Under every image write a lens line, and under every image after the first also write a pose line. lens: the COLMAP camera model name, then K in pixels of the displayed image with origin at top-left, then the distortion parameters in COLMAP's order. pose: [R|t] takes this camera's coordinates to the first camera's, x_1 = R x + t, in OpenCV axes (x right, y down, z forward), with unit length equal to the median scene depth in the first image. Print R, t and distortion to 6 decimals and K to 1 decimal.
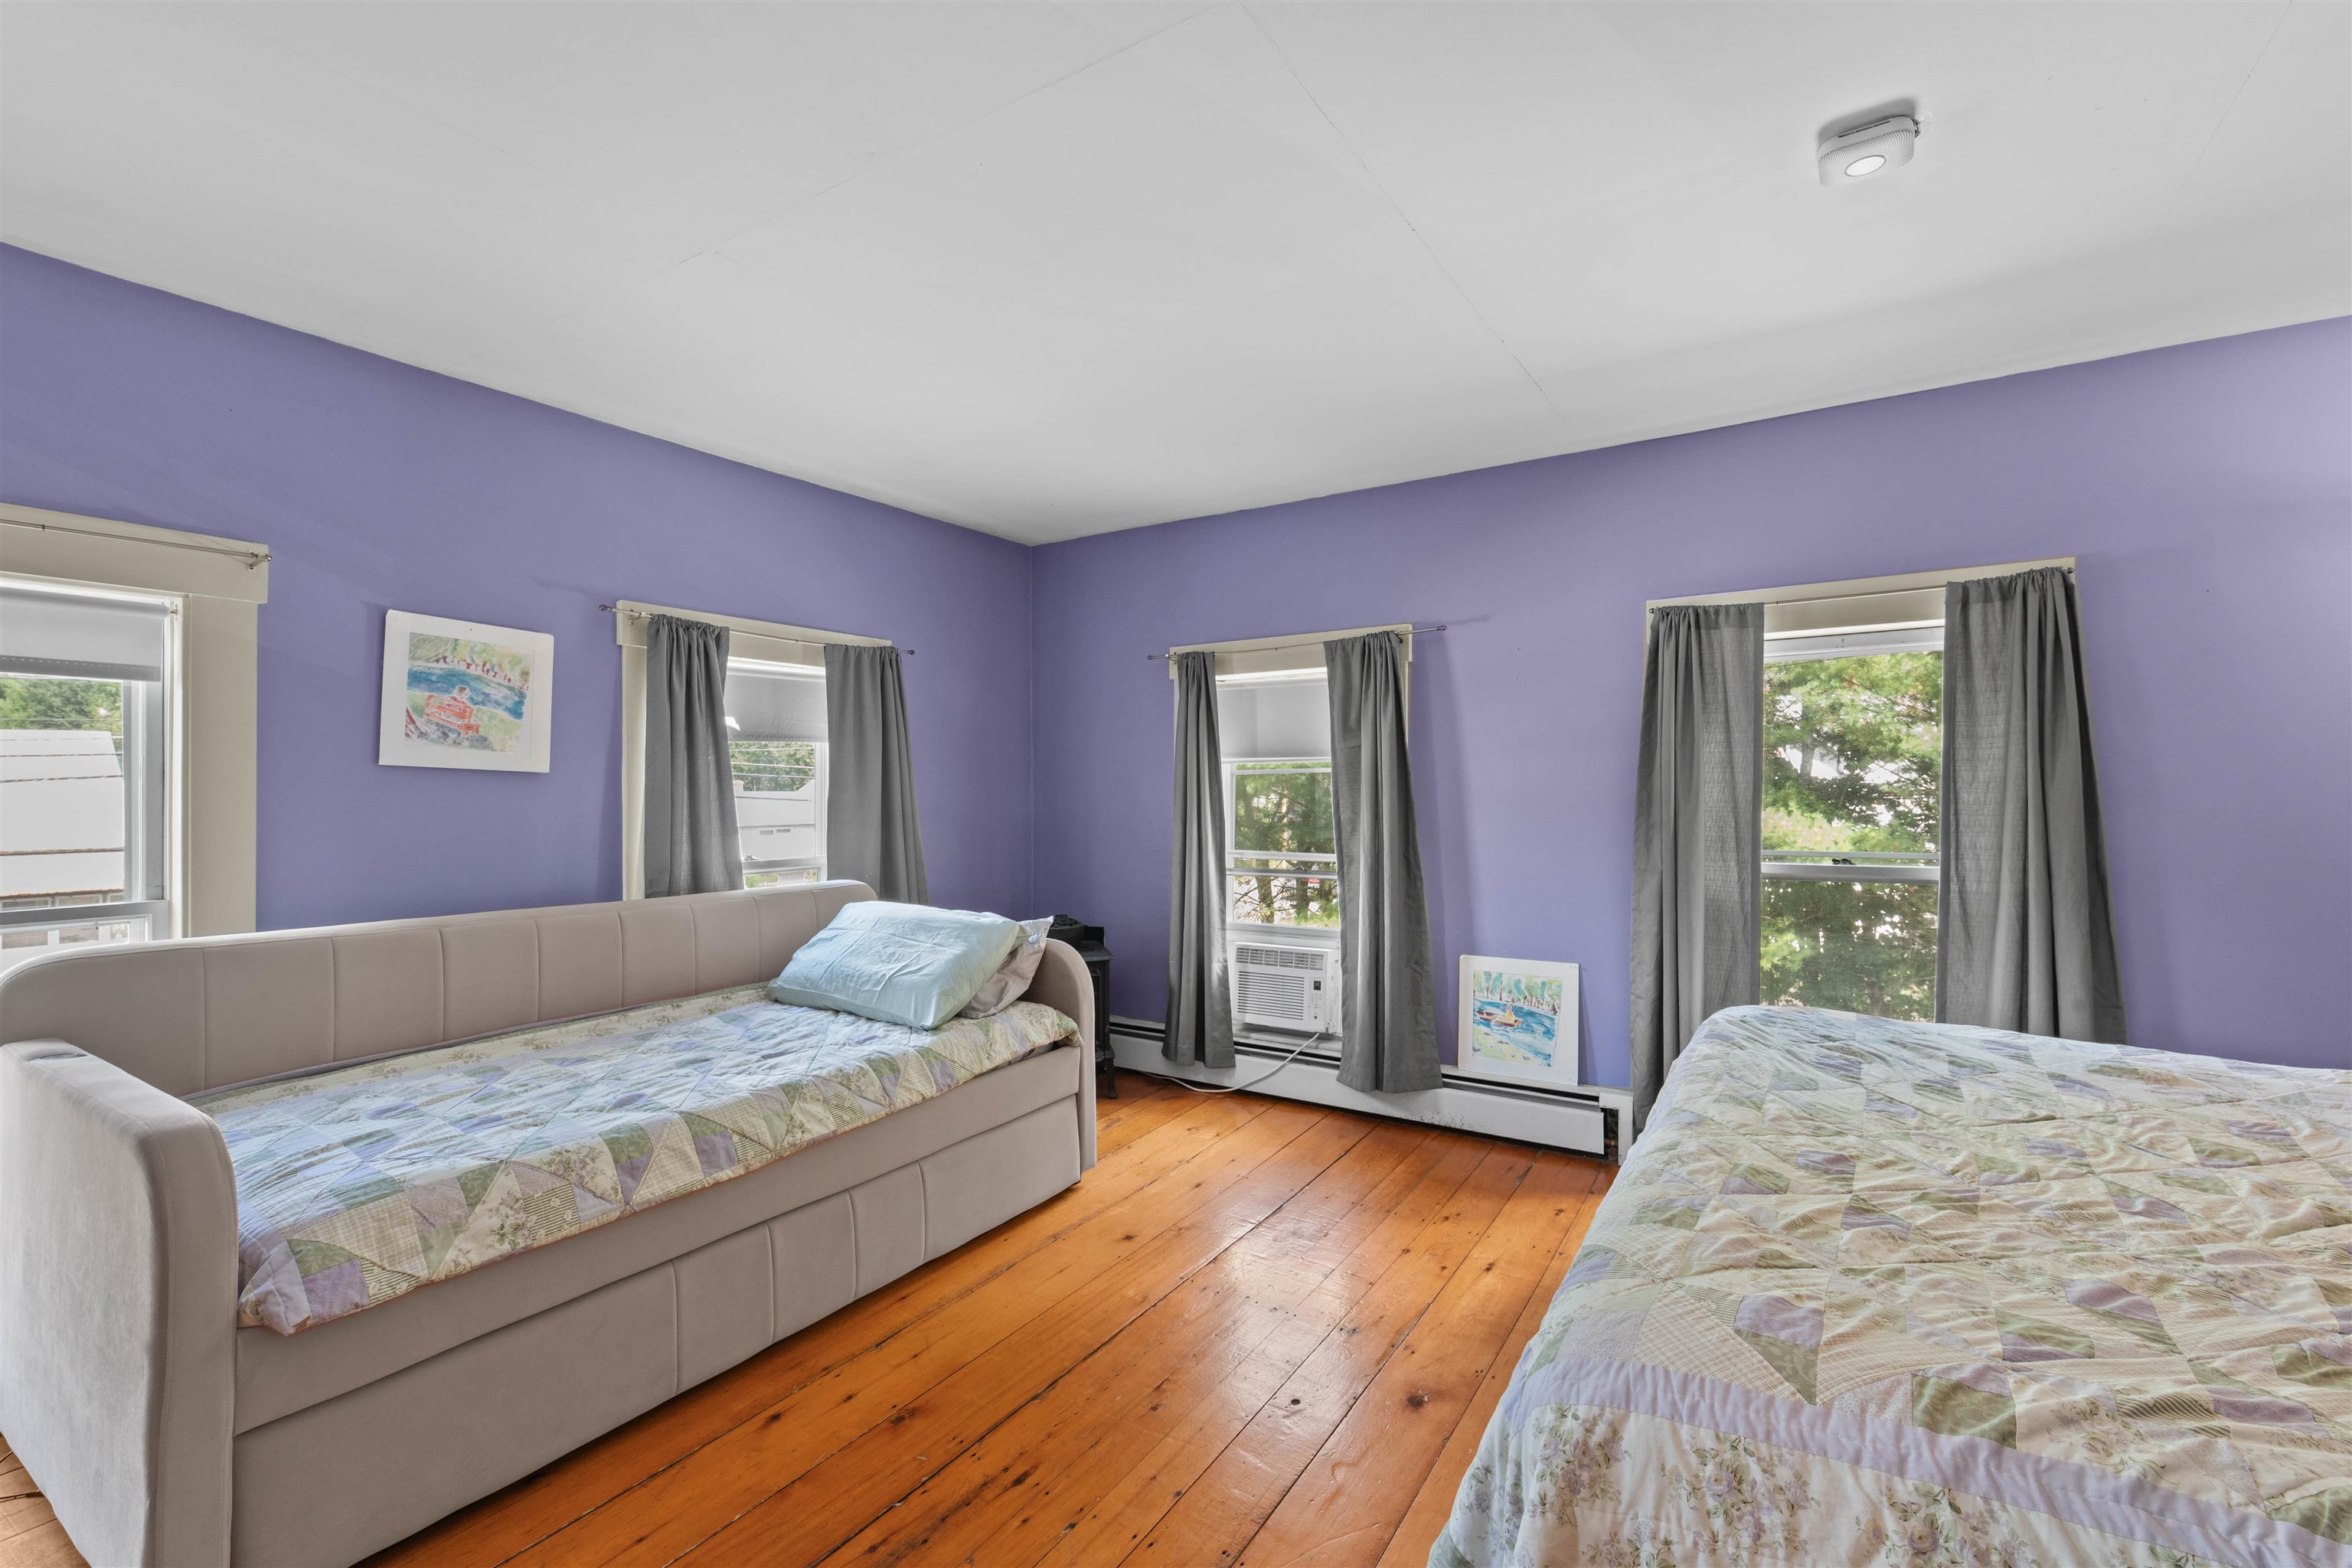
lens RADIAL K [[1002.3, 0, 1176.0], [0, 1002.3, 784.0], [0, 0, 1]] dist [0.018943, 0.000021]
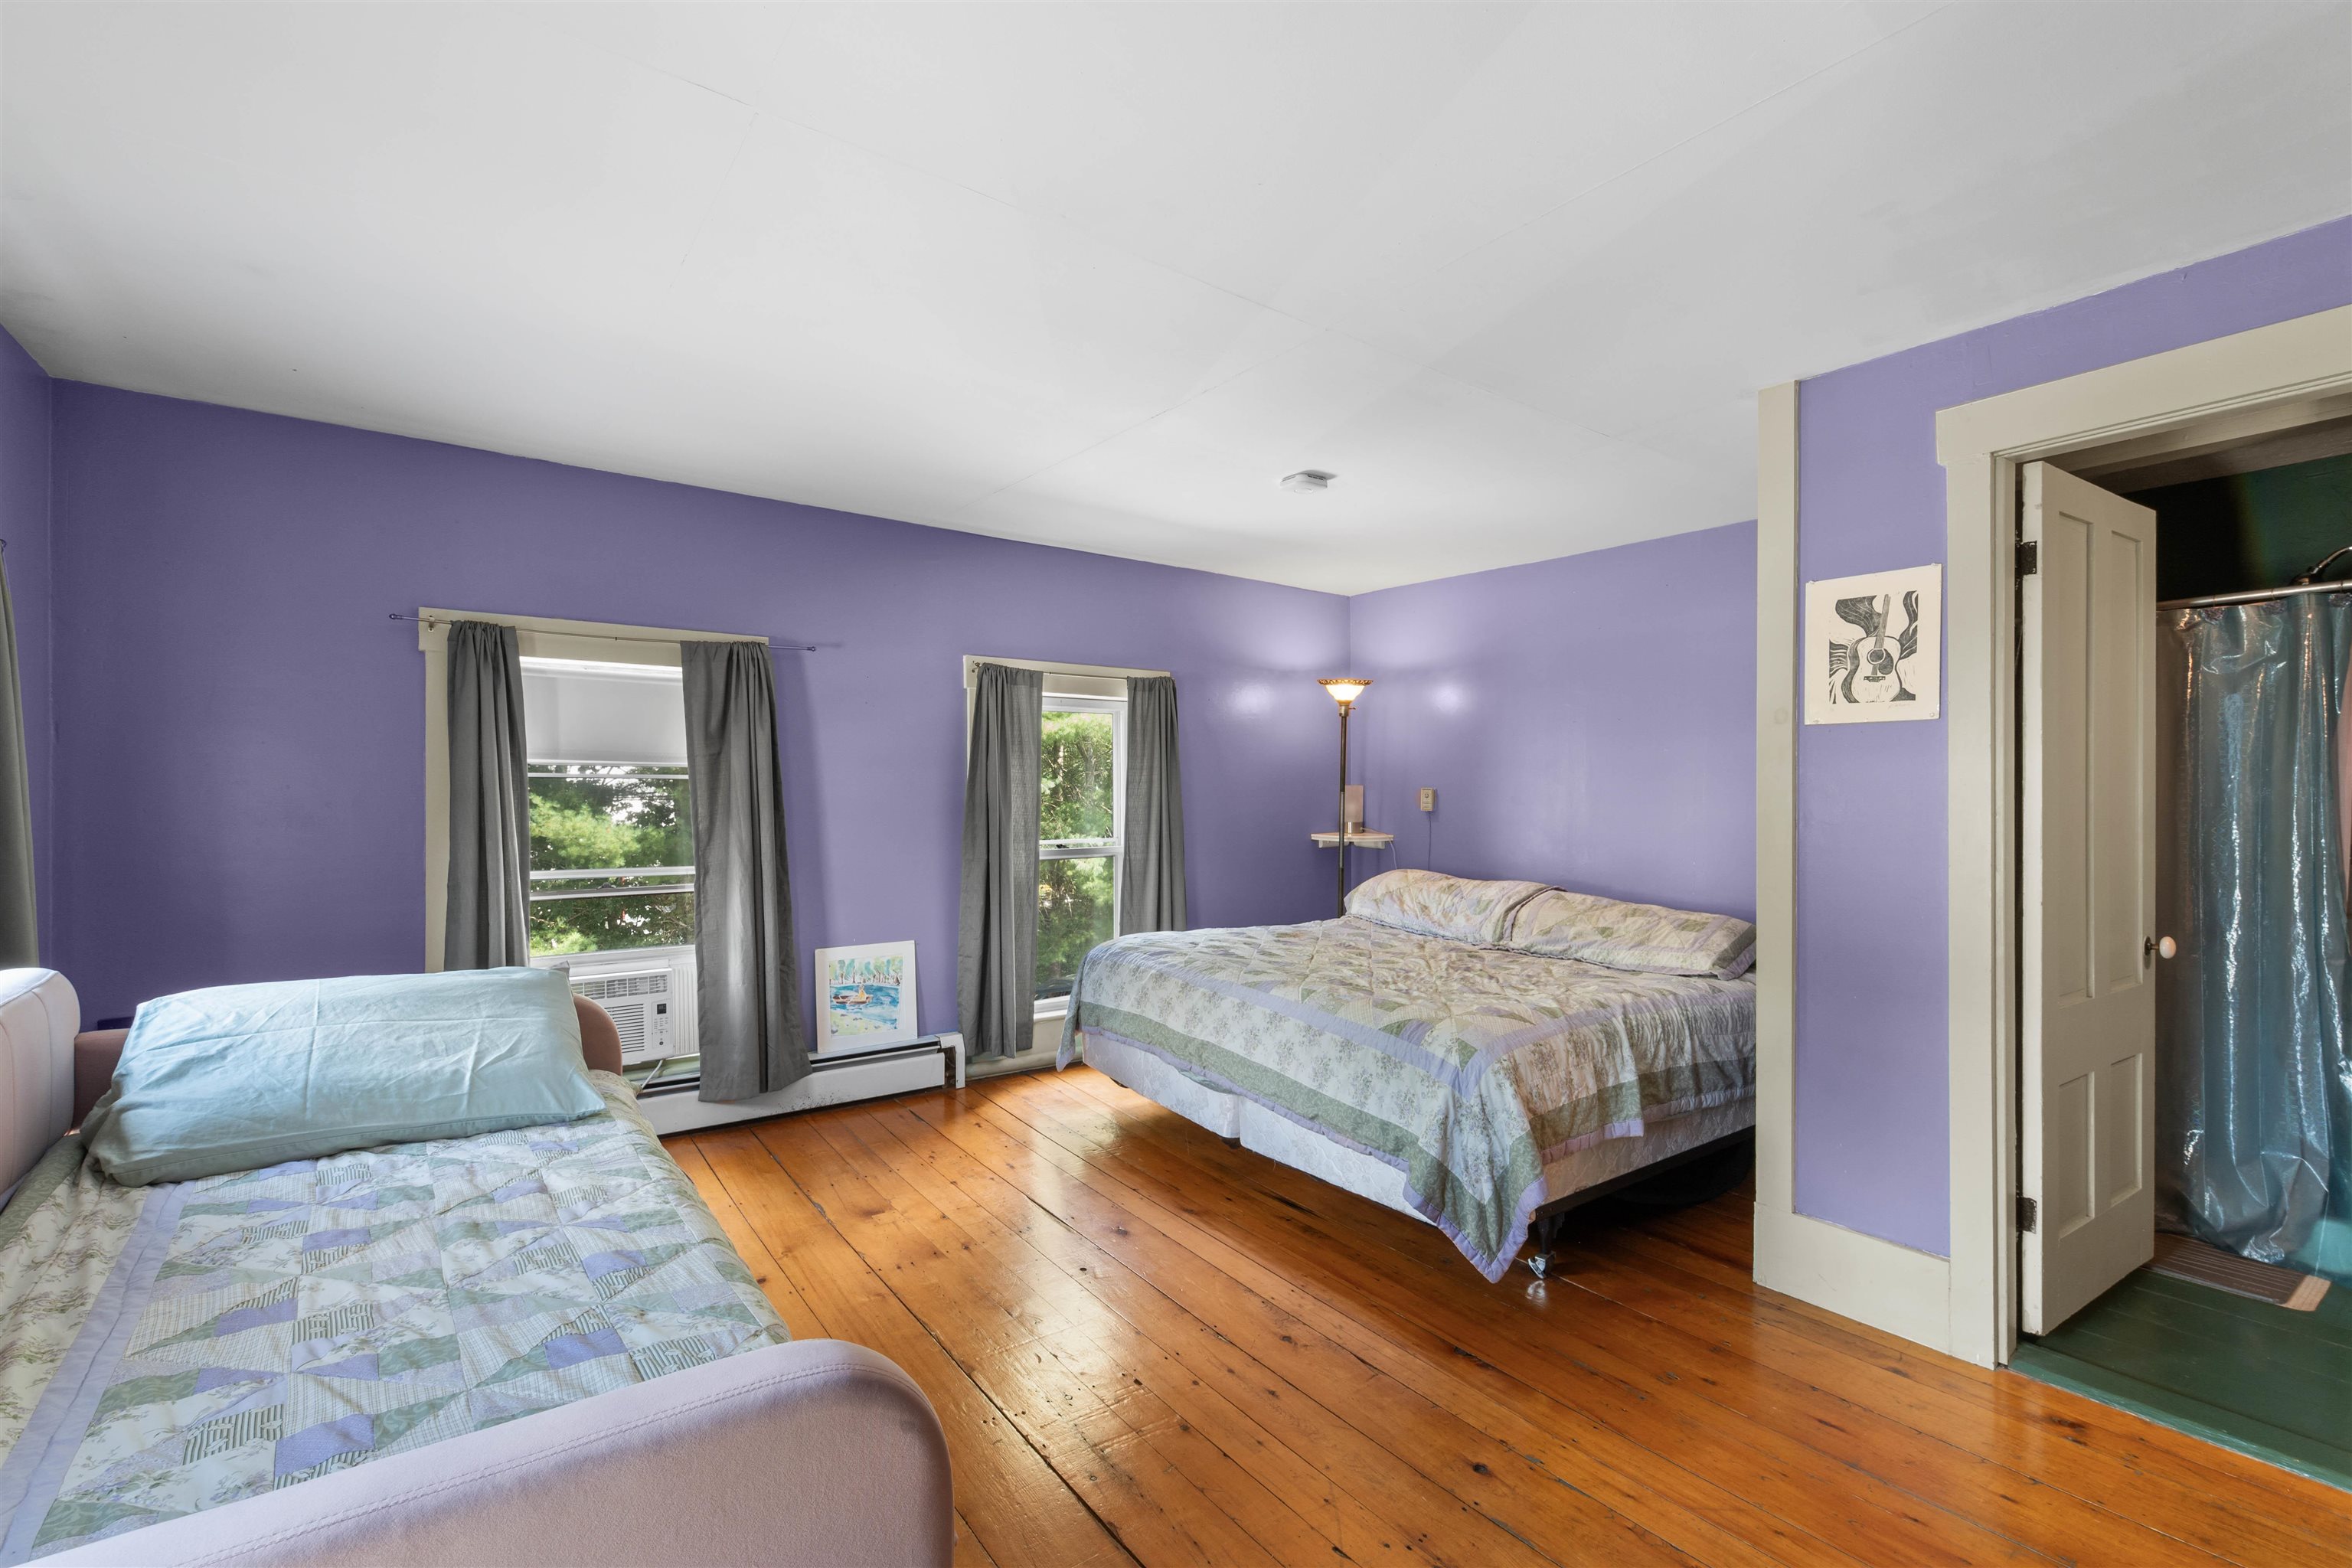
lens RADIAL K [[1063.8, 0, 1176.0], [0, 1063.8, 784.0], [0, 0, 1]] dist [0.061526, -0.000008]
pose [[0.388110, 0.004990, 0.921600, -0.668424], [-0.020620, 0.999782, 0.003270, -0.022906], [-0.921382, -0.020272, 0.388128, 0.196691]]
